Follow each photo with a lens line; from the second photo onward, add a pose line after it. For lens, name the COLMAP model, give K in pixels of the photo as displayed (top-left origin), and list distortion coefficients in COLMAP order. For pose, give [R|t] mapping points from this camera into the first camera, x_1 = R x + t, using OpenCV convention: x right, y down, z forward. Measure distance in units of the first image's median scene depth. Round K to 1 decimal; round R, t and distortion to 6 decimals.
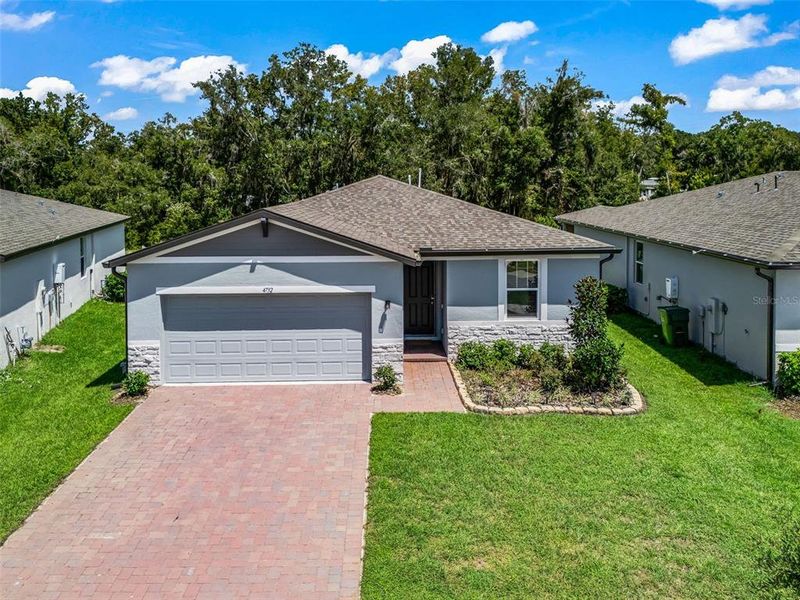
lens RADIAL K [[419.2, 0, 396.4], [0, 419.2, 305.4], [0, 0, 1]] dist [-0.004419, -0.000753]
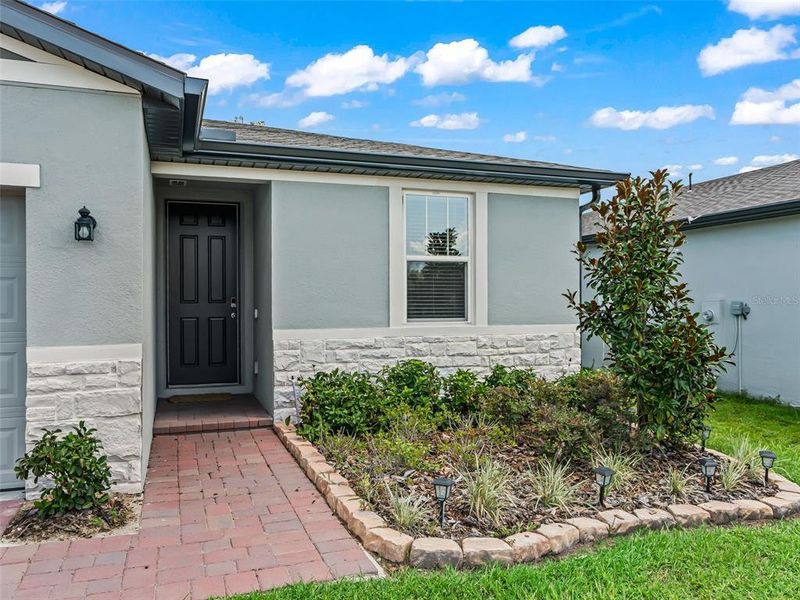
lens RADIAL K [[631.7, 0, 400.0], [0, 631.7, 300.0], [0, 0, 1]] dist [-0.005208, -0.003790]
pose [[0.940363, 0.003500, 0.340155, 0.034000], [0.034834, 0.993700, -0.106524, 0.093983], [-0.338385, 0.112020, 0.934316, 0.440831]]
